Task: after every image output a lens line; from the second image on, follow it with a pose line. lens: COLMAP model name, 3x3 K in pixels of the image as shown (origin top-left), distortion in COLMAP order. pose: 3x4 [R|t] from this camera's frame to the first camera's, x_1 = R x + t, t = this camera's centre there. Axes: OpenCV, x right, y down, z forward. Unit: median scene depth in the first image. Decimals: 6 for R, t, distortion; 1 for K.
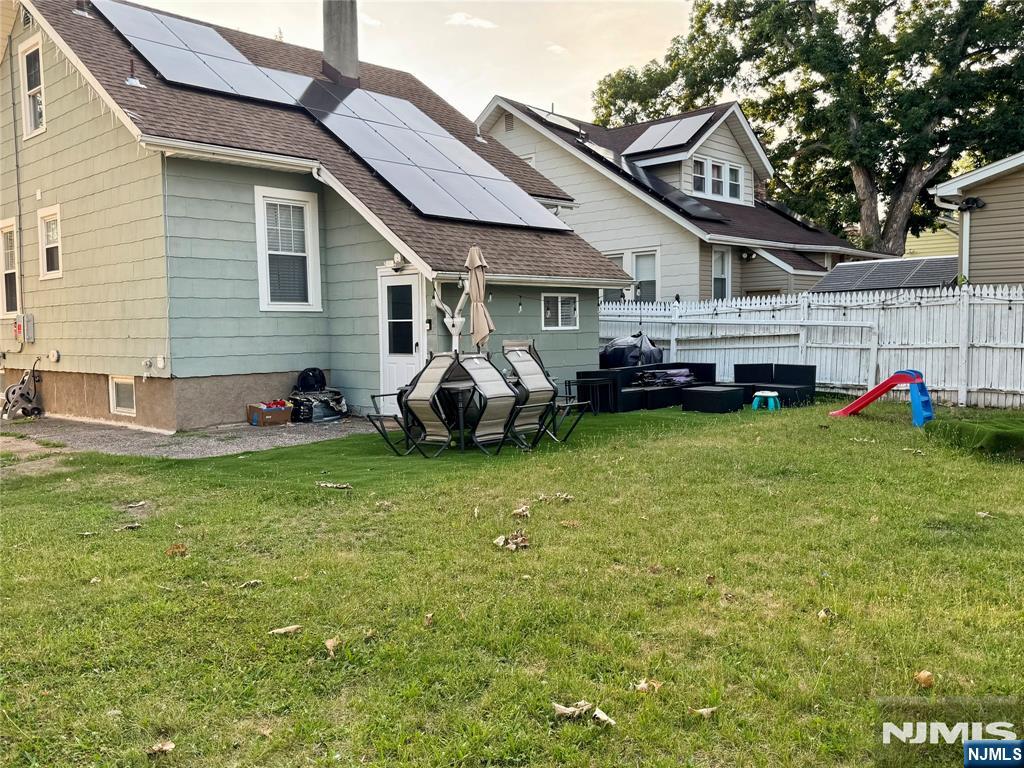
lens RADIAL K [[842.7, 0, 510.9], [0, 842.7, 389.2], [0, 0, 1]] dist [0.154262, -0.292548]
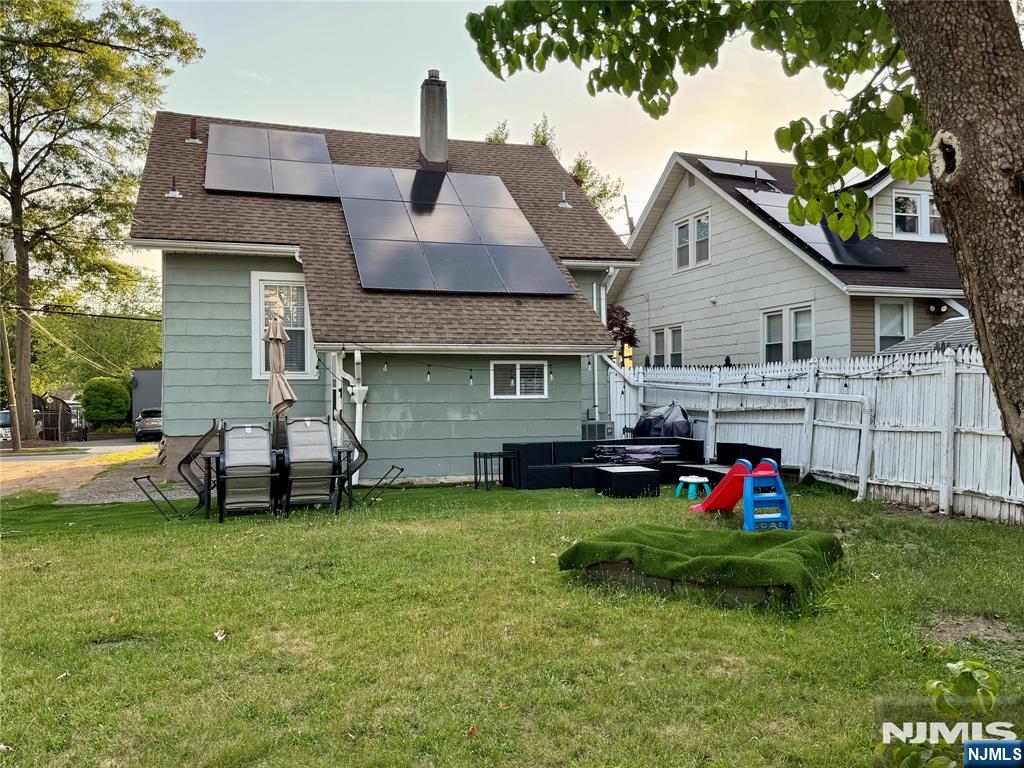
lens RADIAL K [[842.7, 0, 510.9], [0, 842.7, 389.2], [0, 0, 1]] dist [0.154262, -0.292548]
pose [[0.872807, 0.008555, -0.487991, 0.506777], [-0.042699, 0.997351, -0.058887, -0.024083], [0.486194, 0.072234, 0.870860, 0.161997]]
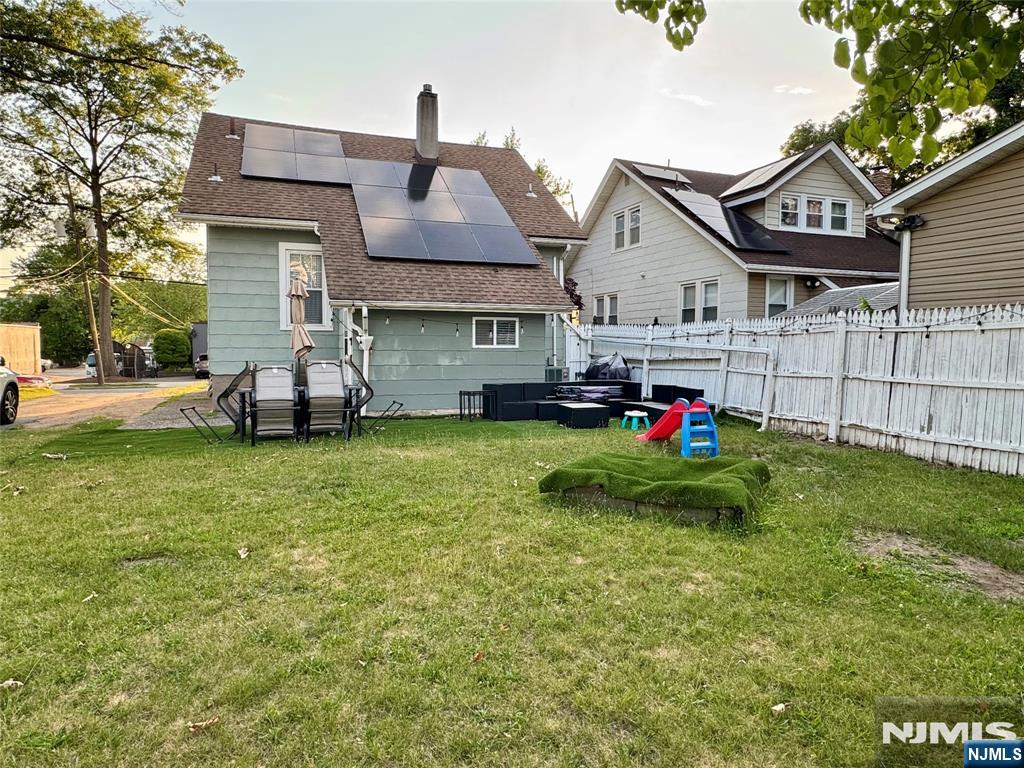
lens RADIAL K [[631.8, 0, 509.4], [0, 631.8, 383.8], [0, 0, 1]] dist [-0.002080, -0.000282]
pose [[0.893791, 0.048542, -0.445850, 0.466266], [-0.052479, 0.998616, 0.003518, -0.023971], [0.445404, 0.020253, 0.895101, 0.211257]]
